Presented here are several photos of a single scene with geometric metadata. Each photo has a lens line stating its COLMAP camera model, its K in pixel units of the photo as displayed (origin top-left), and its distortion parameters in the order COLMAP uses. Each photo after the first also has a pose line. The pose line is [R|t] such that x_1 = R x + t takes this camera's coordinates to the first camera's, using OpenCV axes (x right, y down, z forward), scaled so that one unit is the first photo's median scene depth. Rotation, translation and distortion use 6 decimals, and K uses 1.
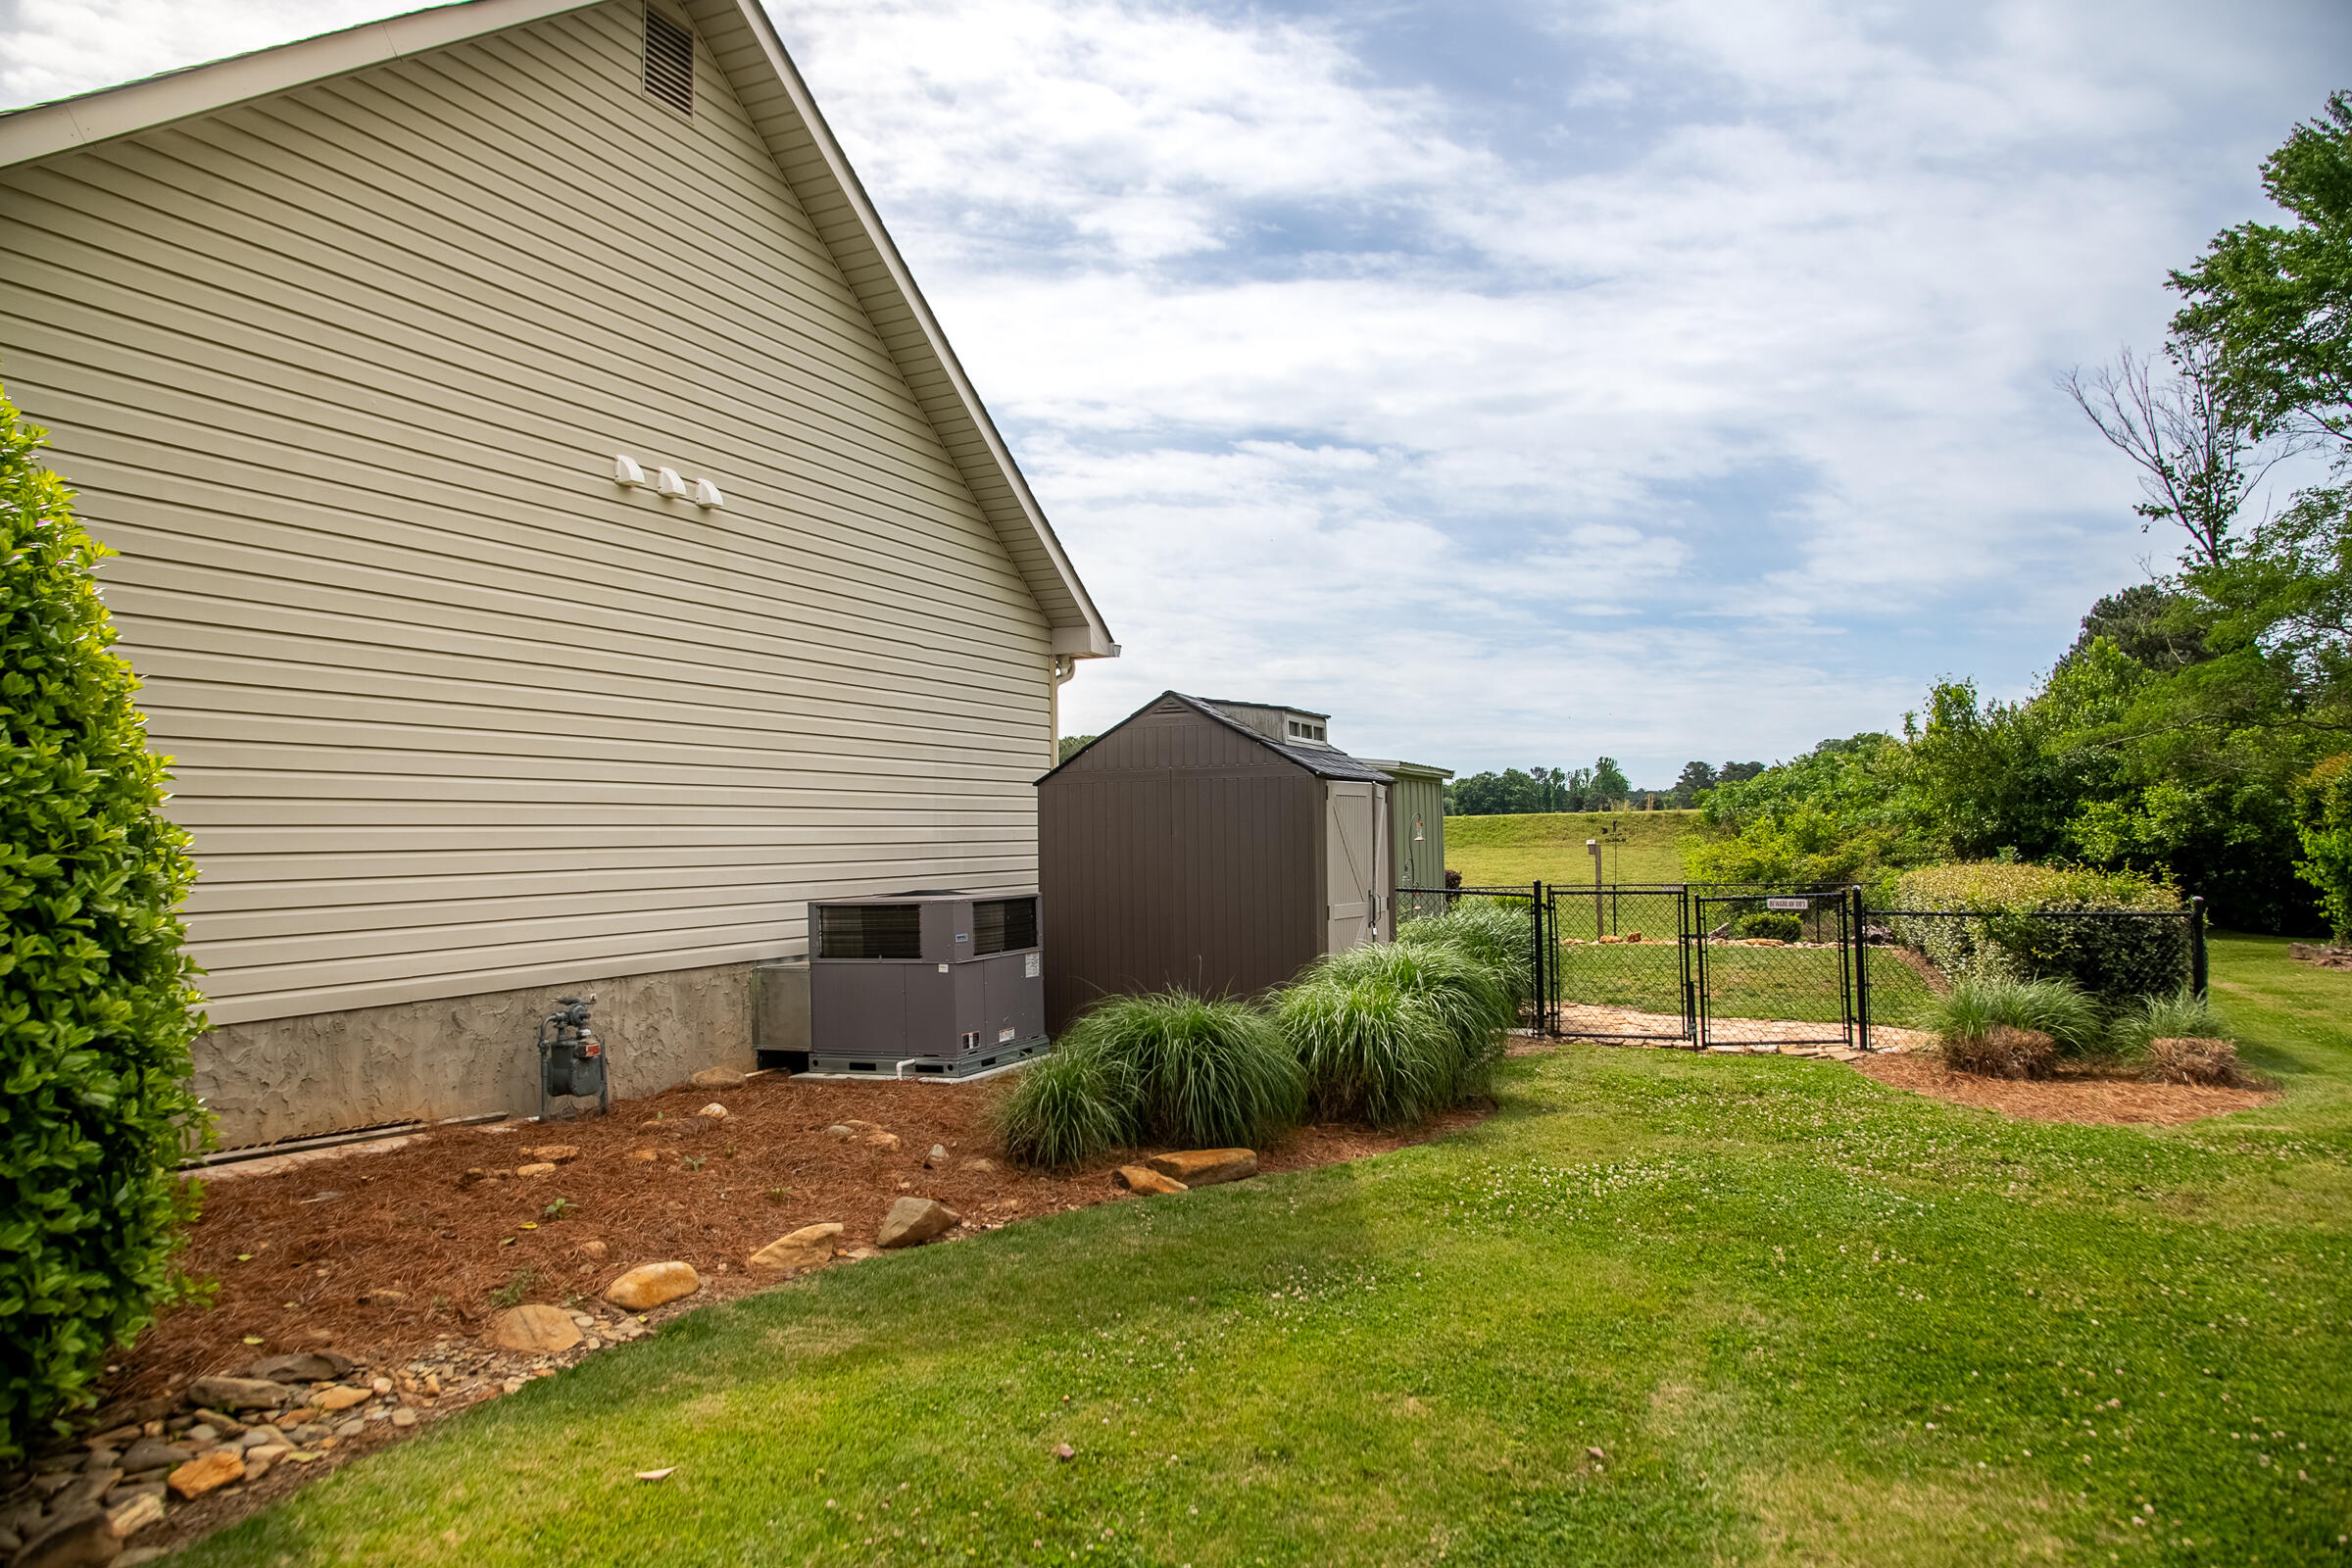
lens RADIAL K [[1828.1, 0, 1178.9], [0, 1828.1, 800.1], [0, 0, 1]] dist [-0.088883, 0.018507]
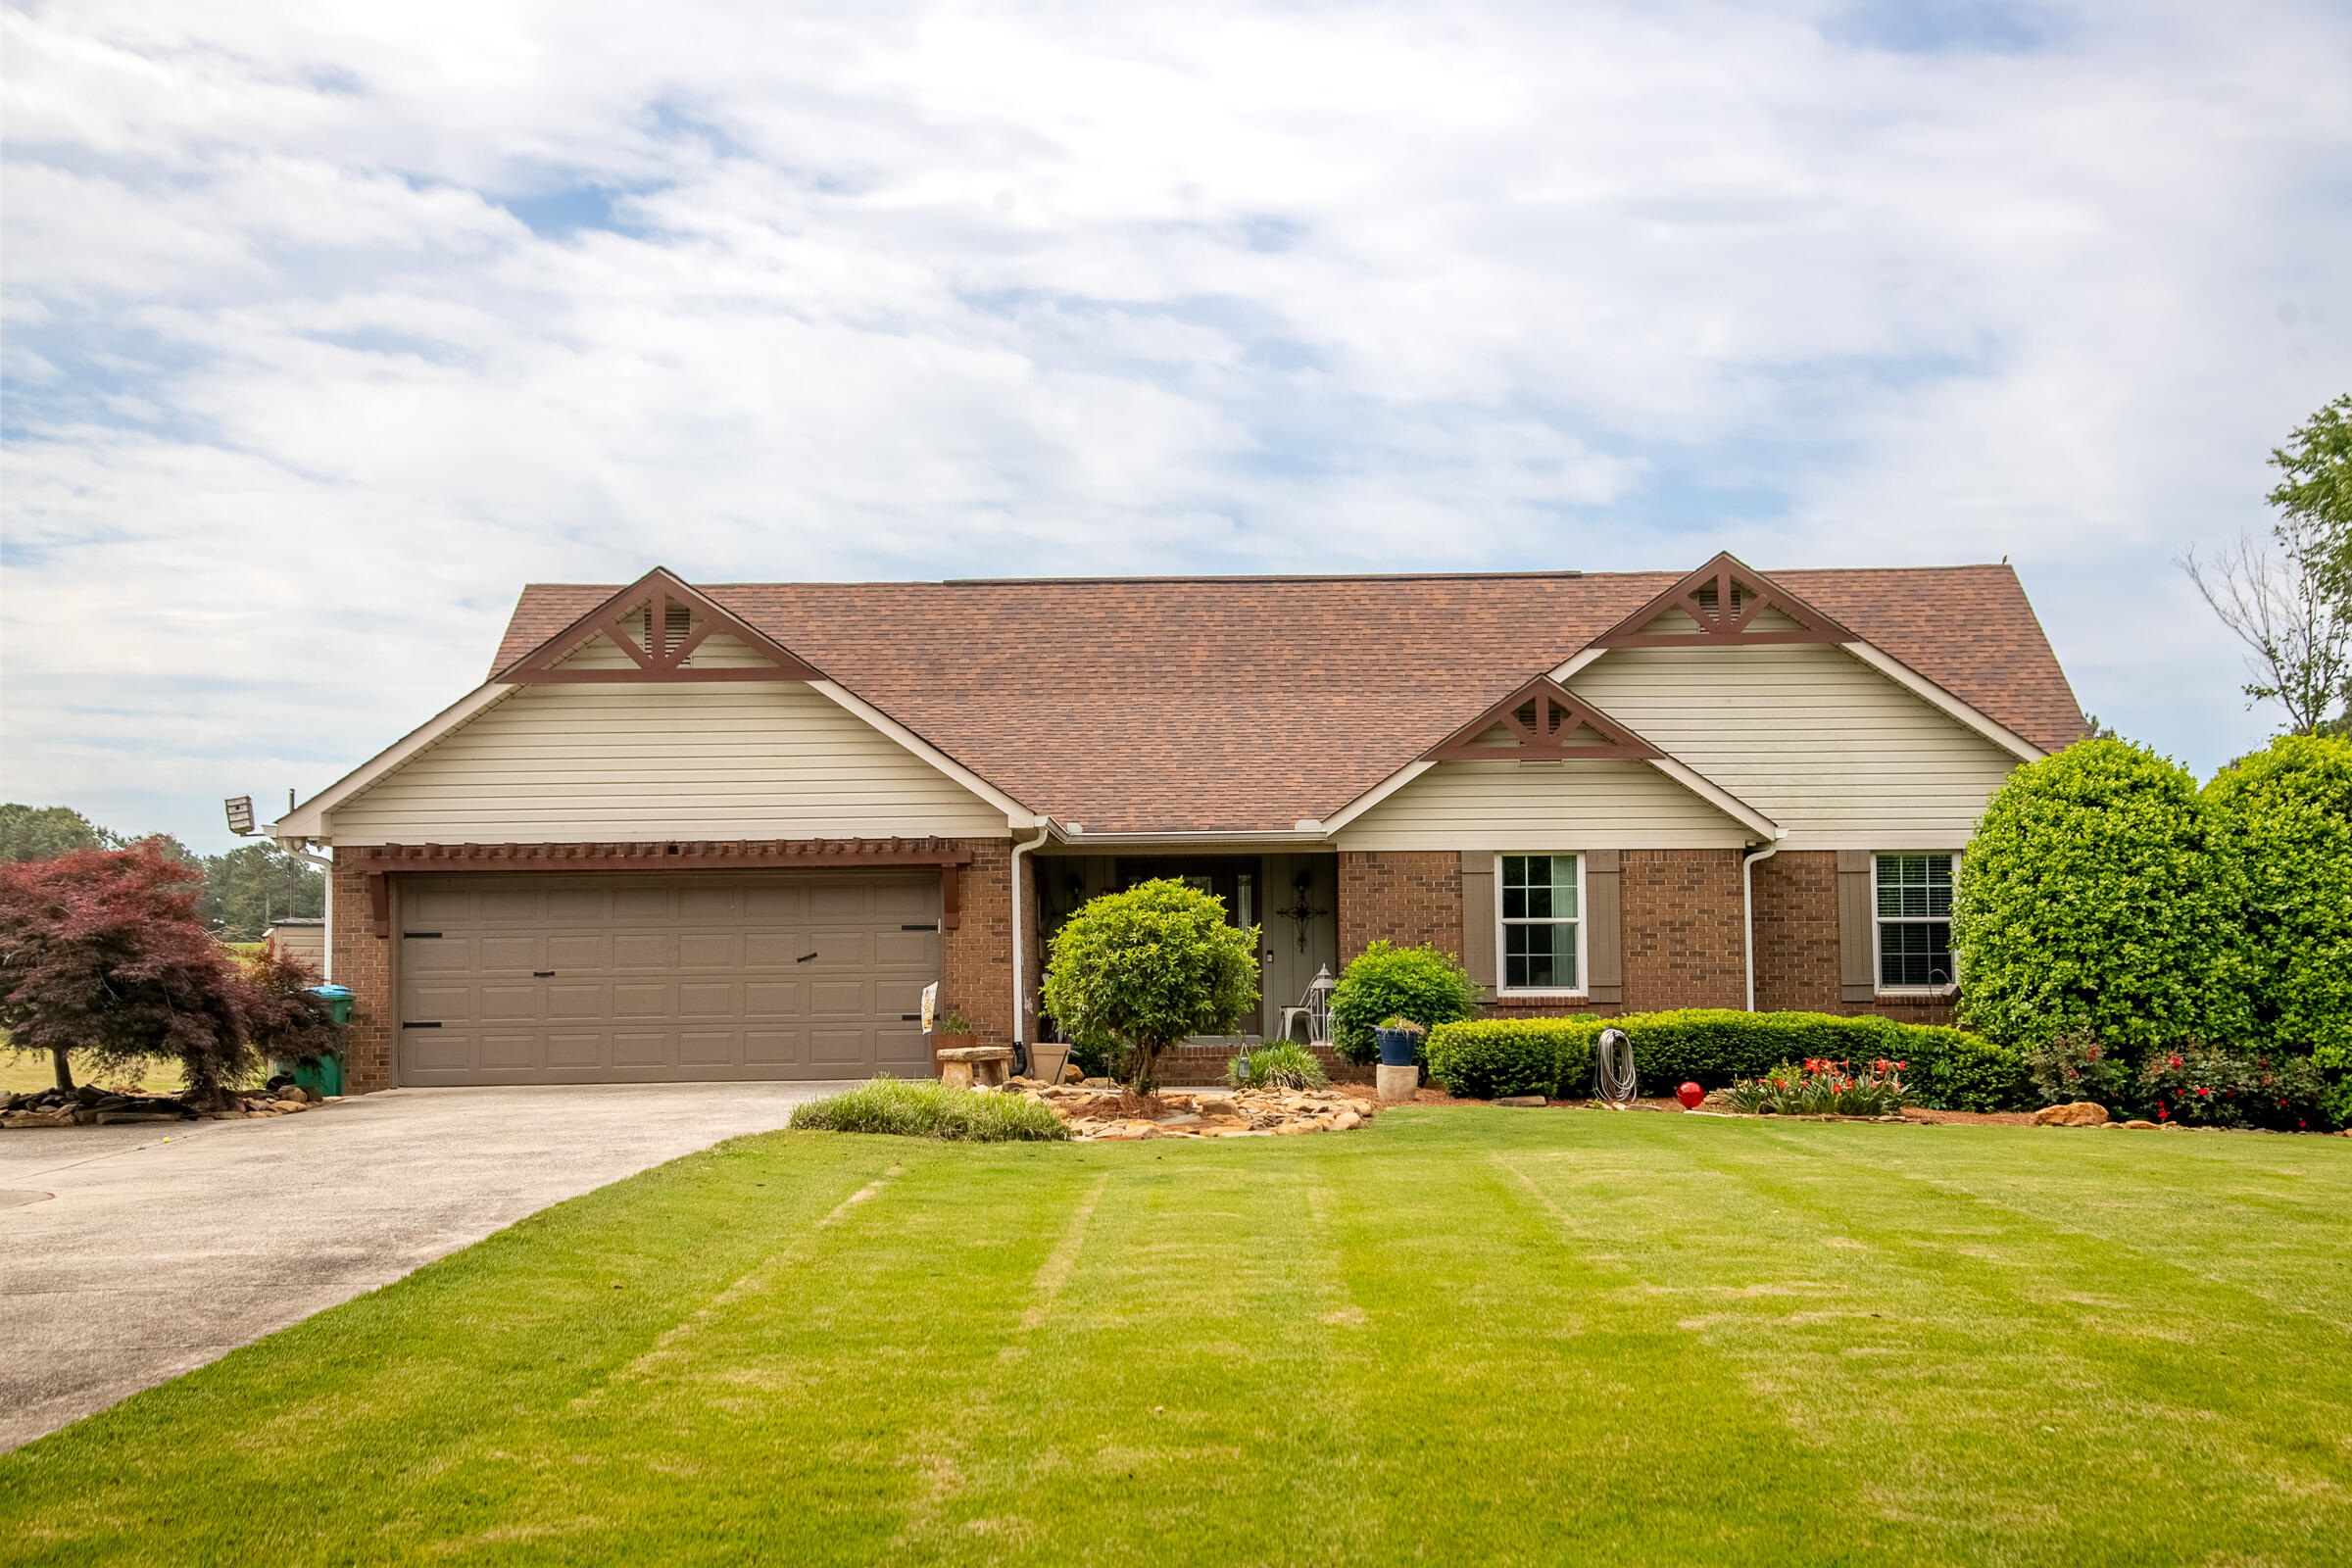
lens RADIAL K [[3279.4, 0, 1177.0], [0, 3279.4, 792.8], [0, 0, 1]] dist [0.216678, 0.000000]
pose [[0.945936, 0.034891, 0.322471, -0.649876], [-0.020200, 0.998605, -0.048791, 0.000276], [-0.323724, 0.039640, 0.945321, -0.604030]]
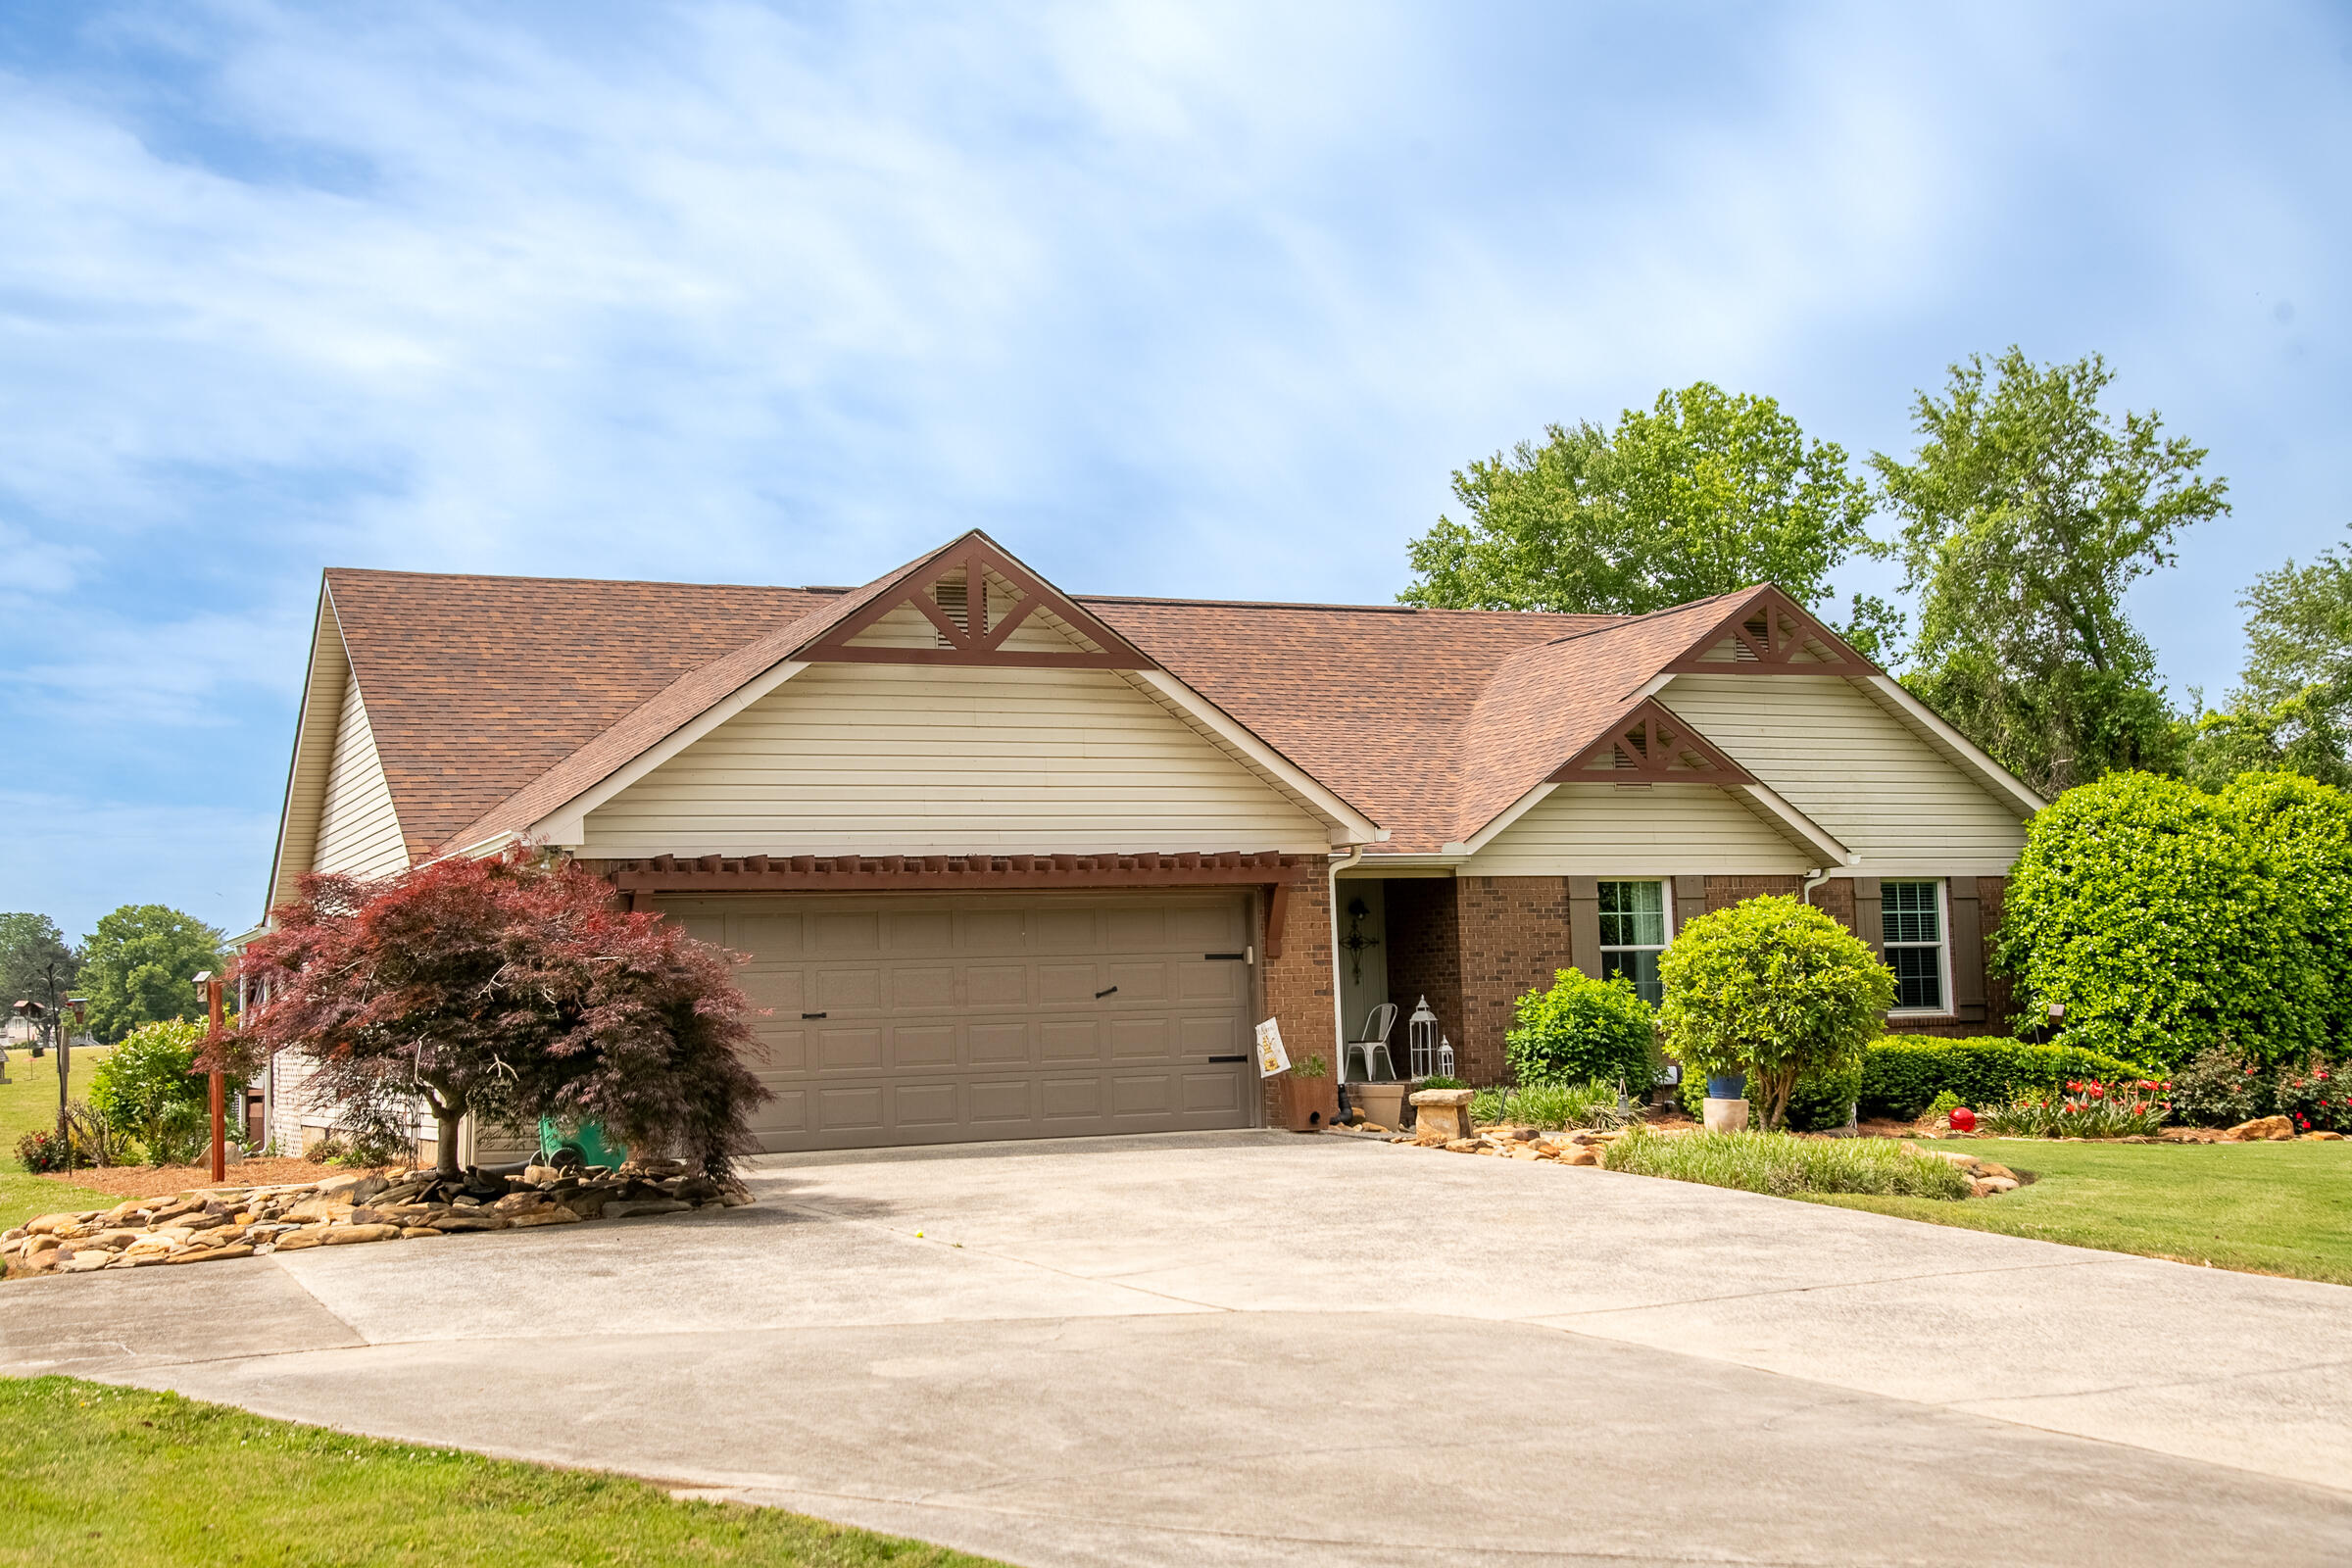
lens RADIAL K [[2844.4, 0, 1171.4], [0, 2844.4, 776.2], [0, 0, 1]] dist [0.147712, 0.000000]
pose [[0.712467, 0.061472, 0.699008, -0.893946], [-0.002417, 0.996364, -0.085159, 0.009038], [-0.701702, 0.058984, 0.710025, -0.241416]]
